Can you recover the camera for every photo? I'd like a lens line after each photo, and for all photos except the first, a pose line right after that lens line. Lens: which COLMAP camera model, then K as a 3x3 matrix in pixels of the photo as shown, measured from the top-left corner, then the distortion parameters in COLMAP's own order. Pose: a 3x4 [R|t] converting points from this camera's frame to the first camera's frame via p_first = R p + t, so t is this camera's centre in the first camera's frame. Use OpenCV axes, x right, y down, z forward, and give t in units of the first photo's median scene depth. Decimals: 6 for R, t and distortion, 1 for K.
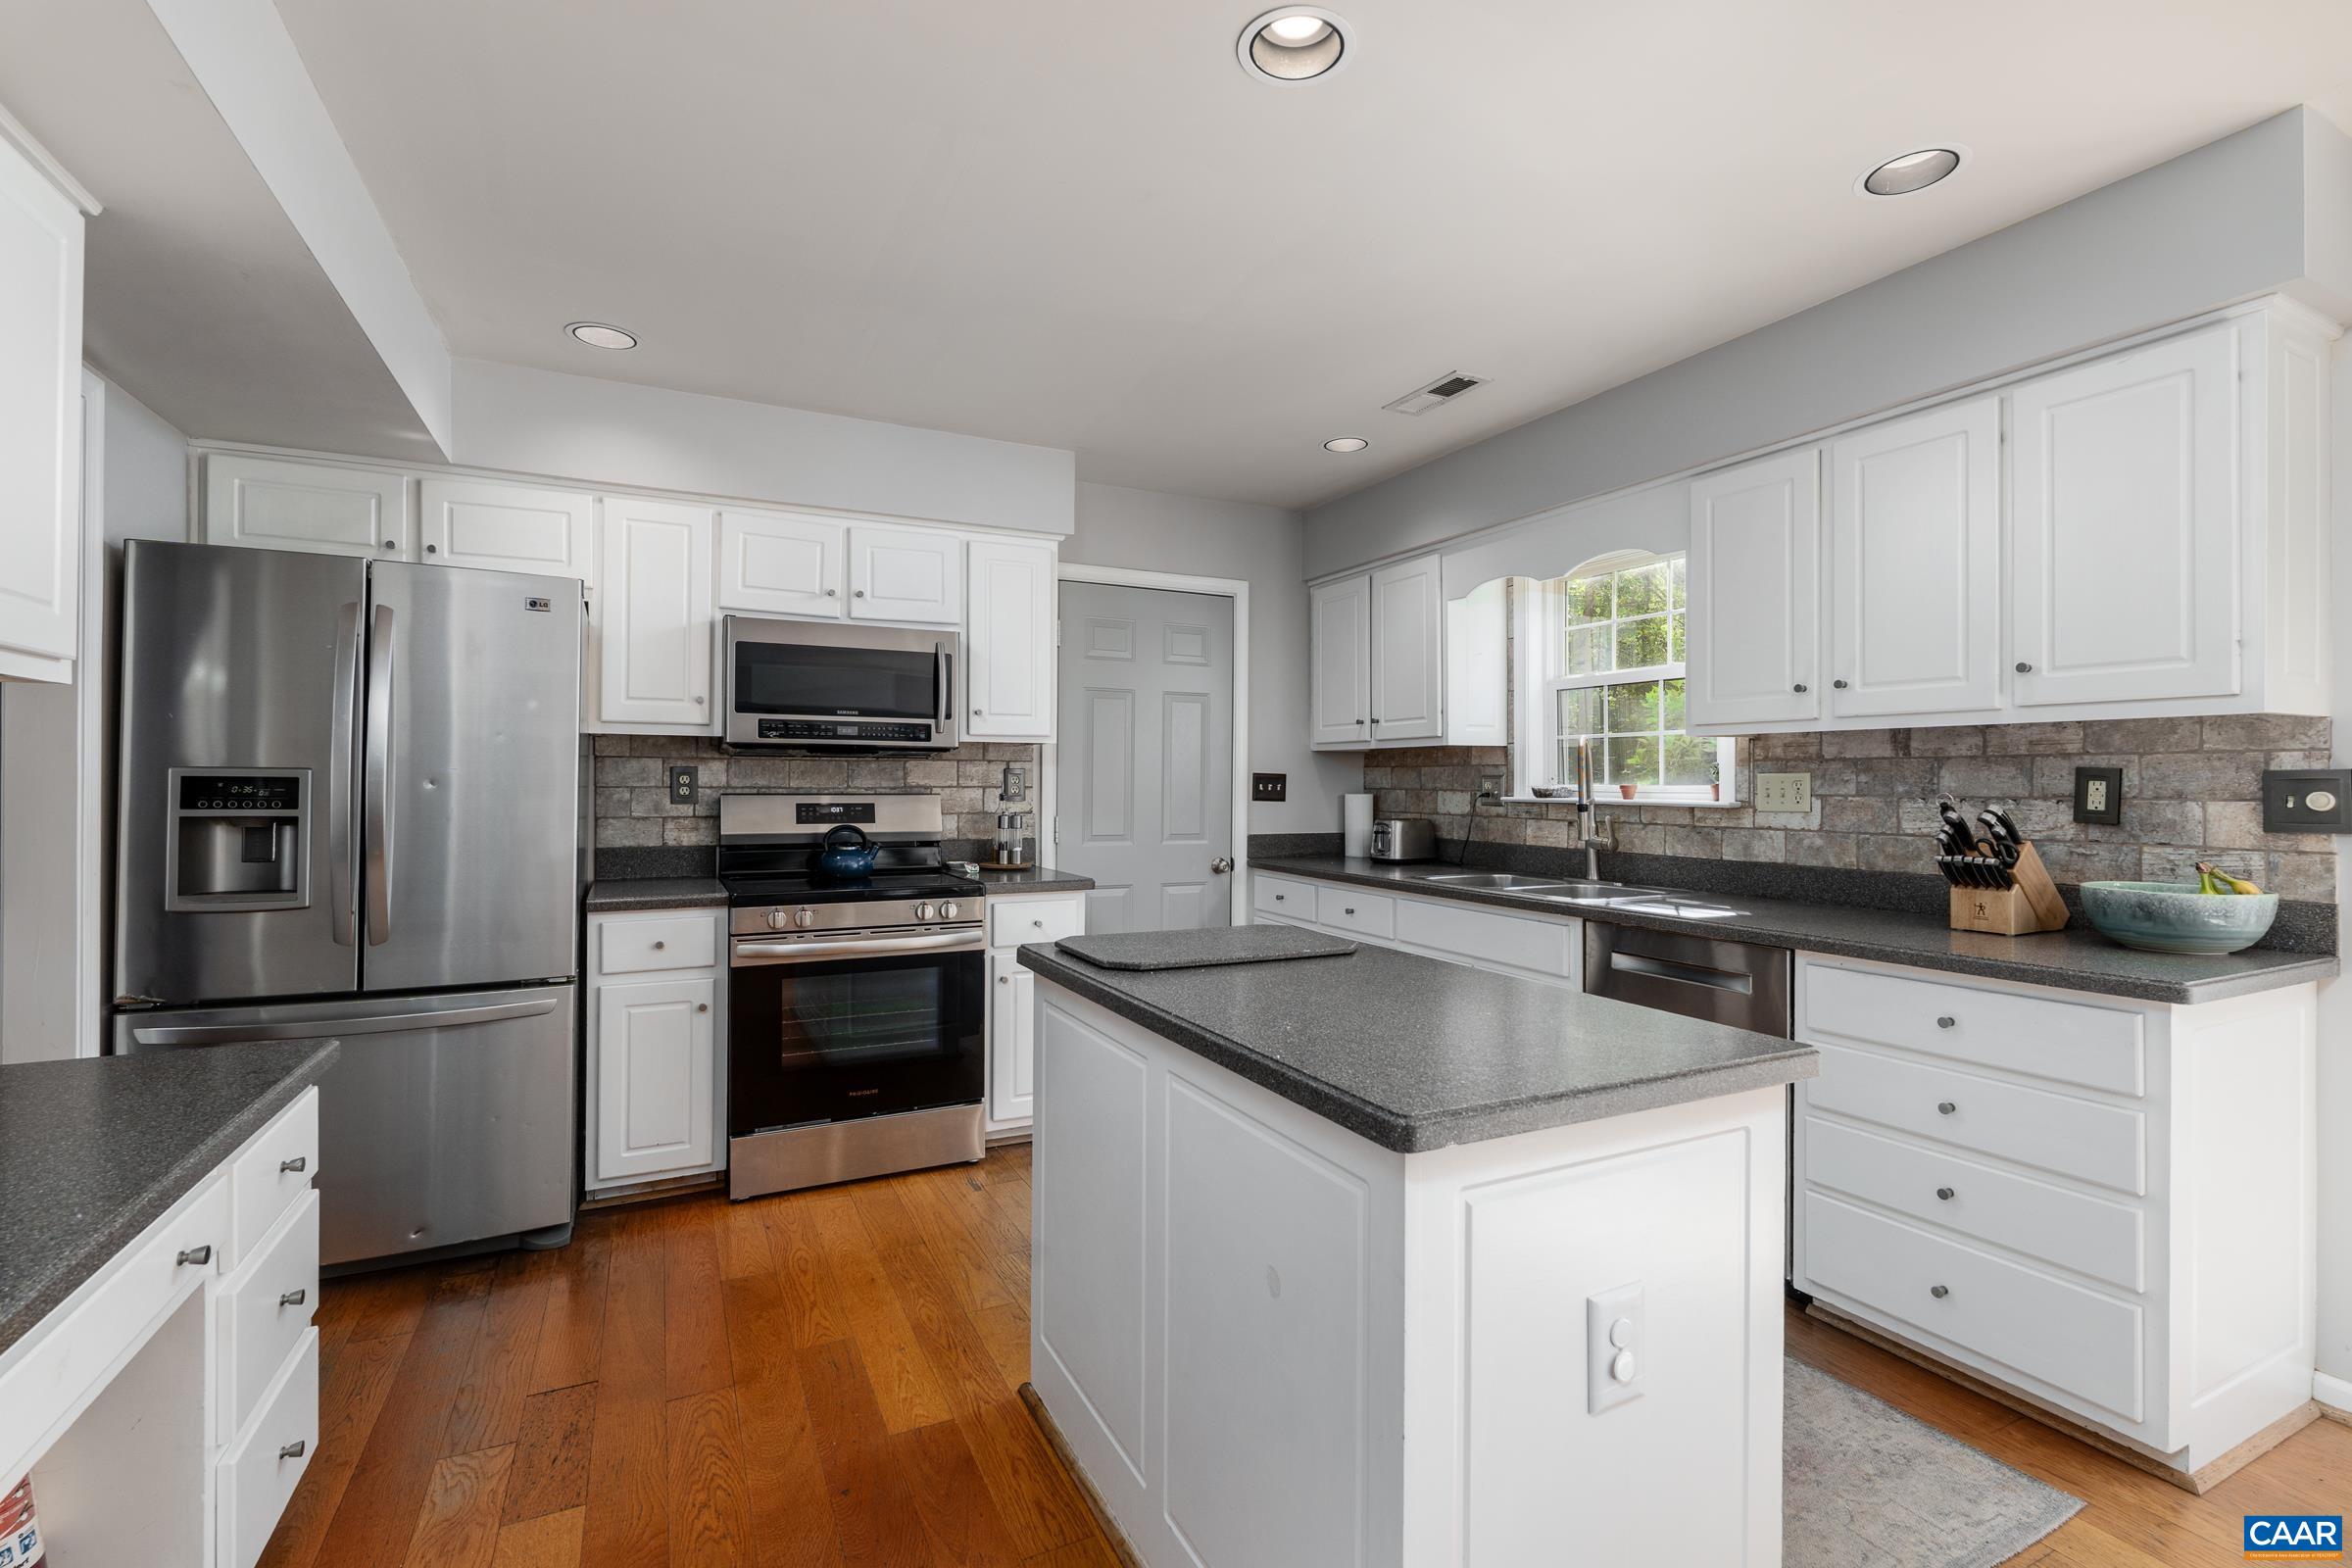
lens RADIAL K [[1047.2, 0, 1175.2], [0, 1047.2, 780.4], [0, 0, 1]] dist [-0.000788, -0.000093]
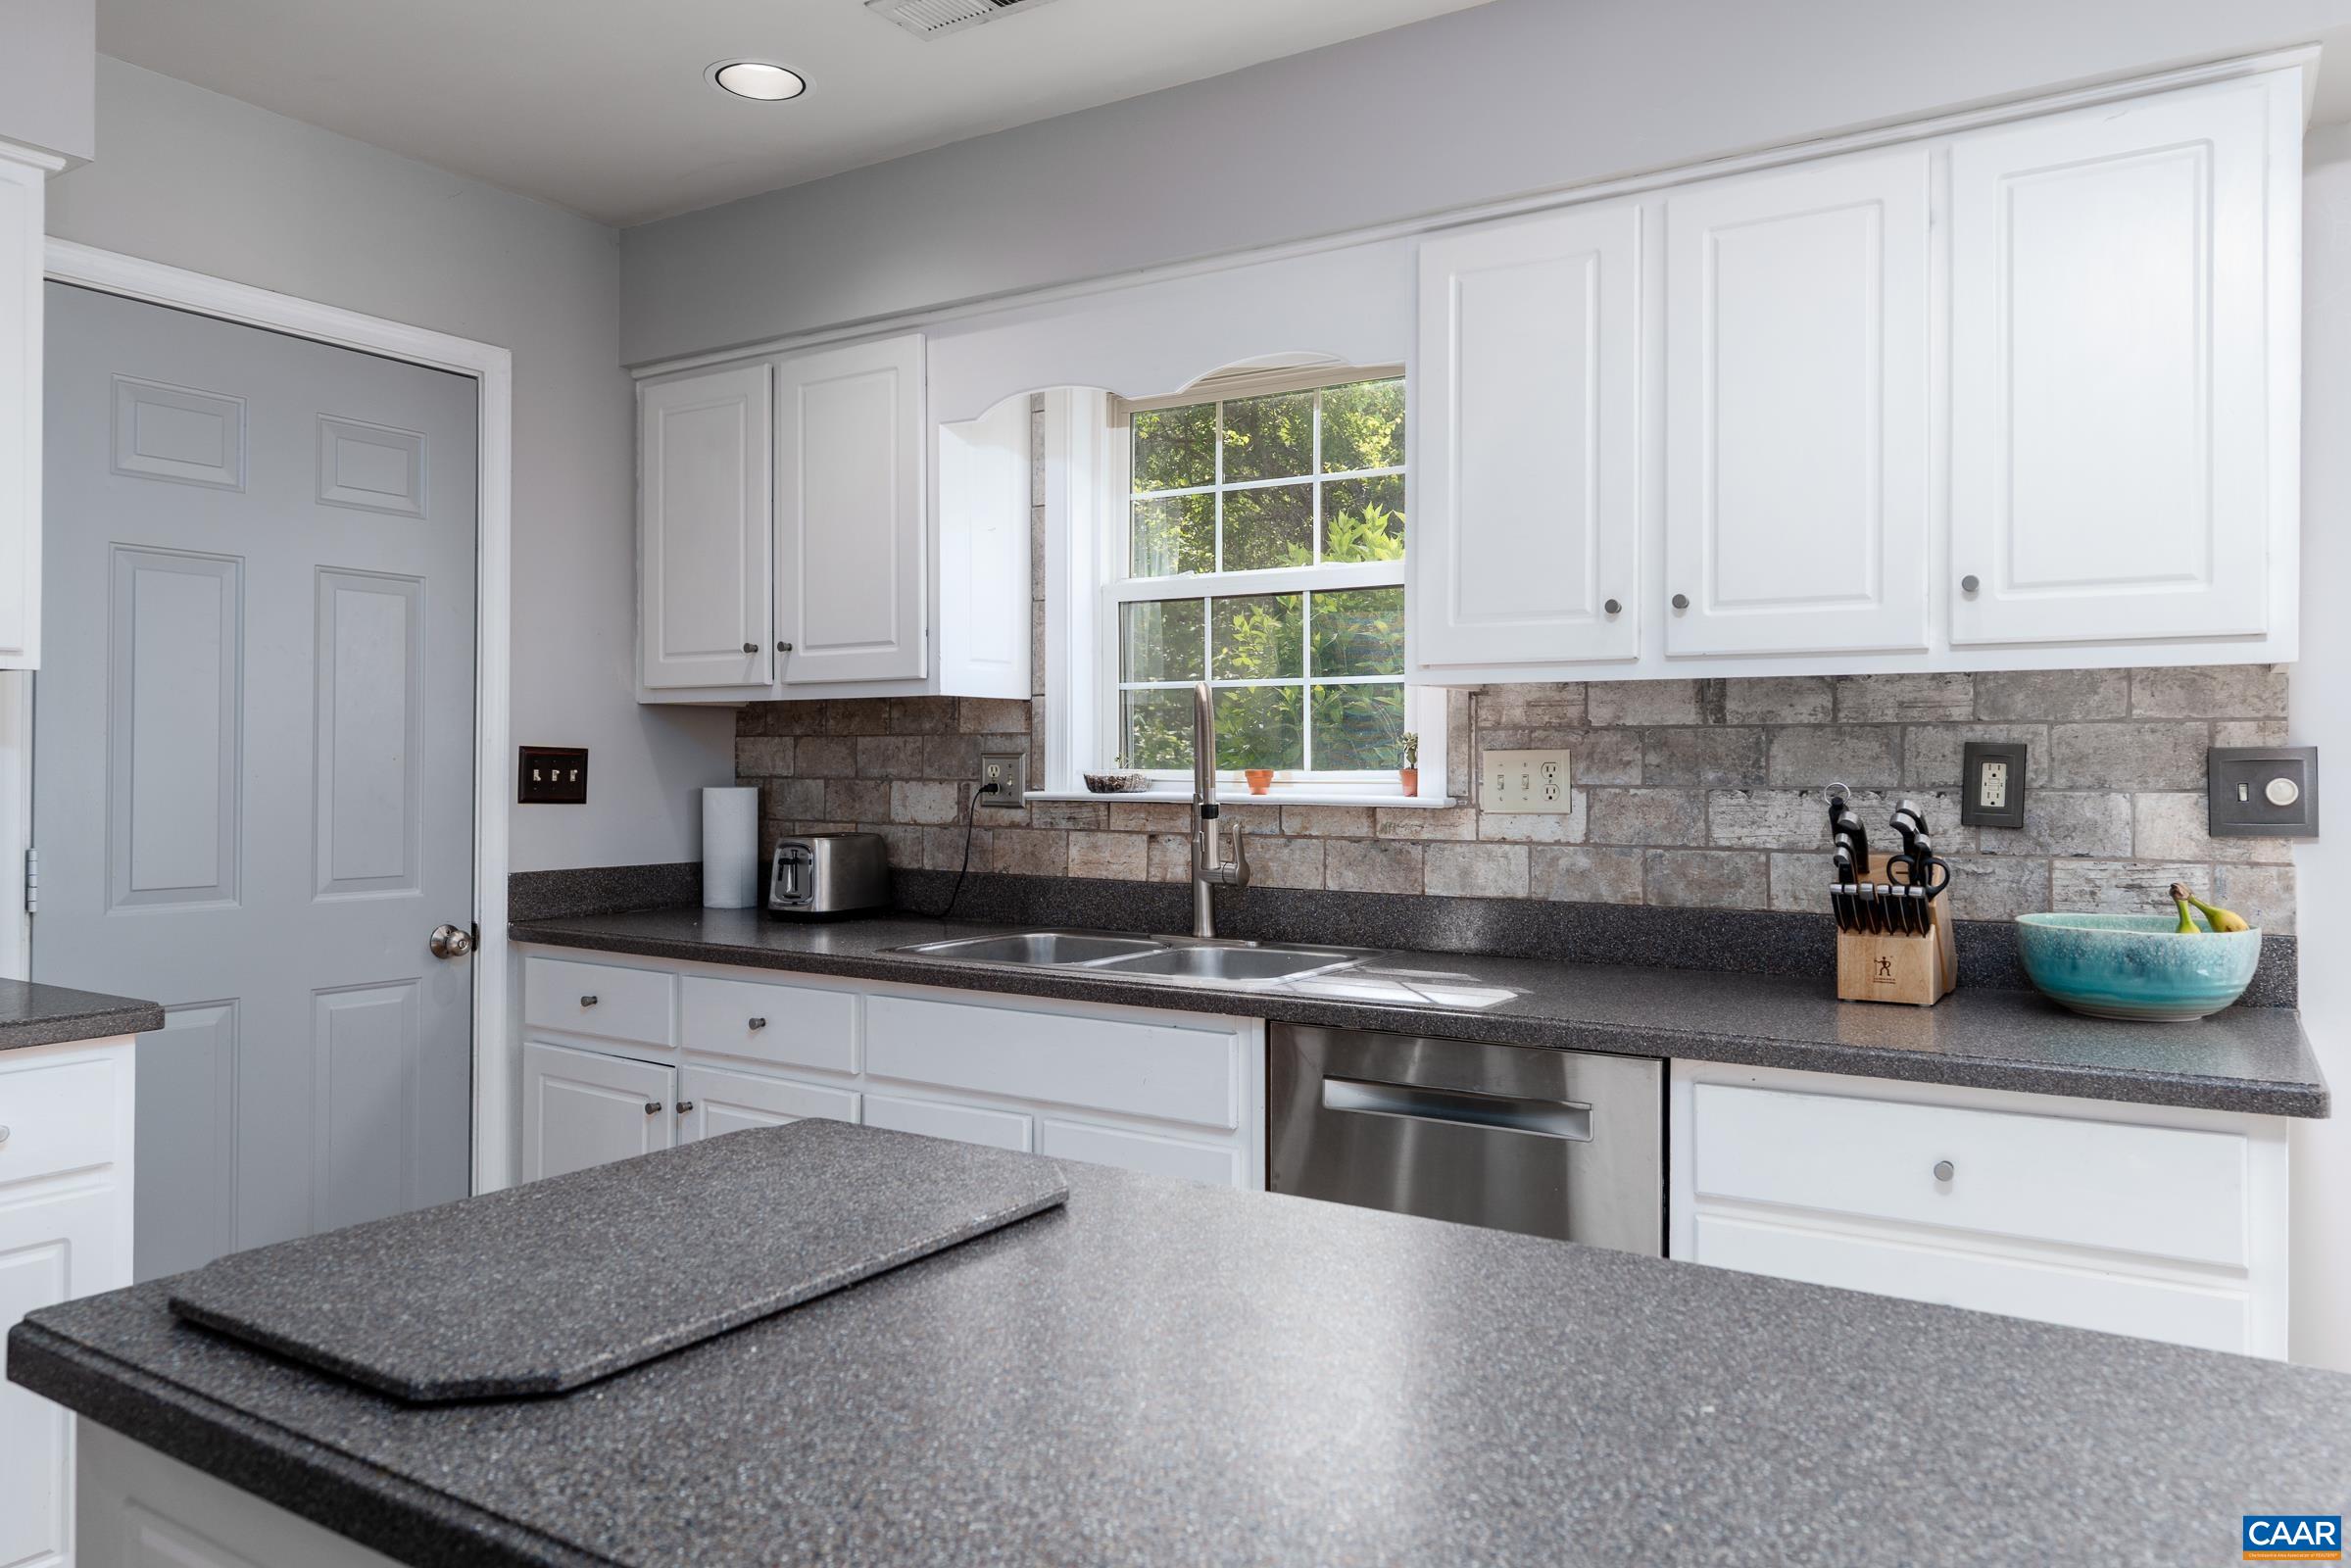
lens RADIAL K [[1601.2, 0, 1182.6], [0, 1601.2, 762.5], [0, 0, 1]] dist [-0.001315, 0.001028]
pose [[0.855802, 0.000317, 0.517303, -0.061127], [-0.000583, 1.000000, 0.000353, 0.000106], [-0.517303, -0.000603, 0.855802, 0.269178]]
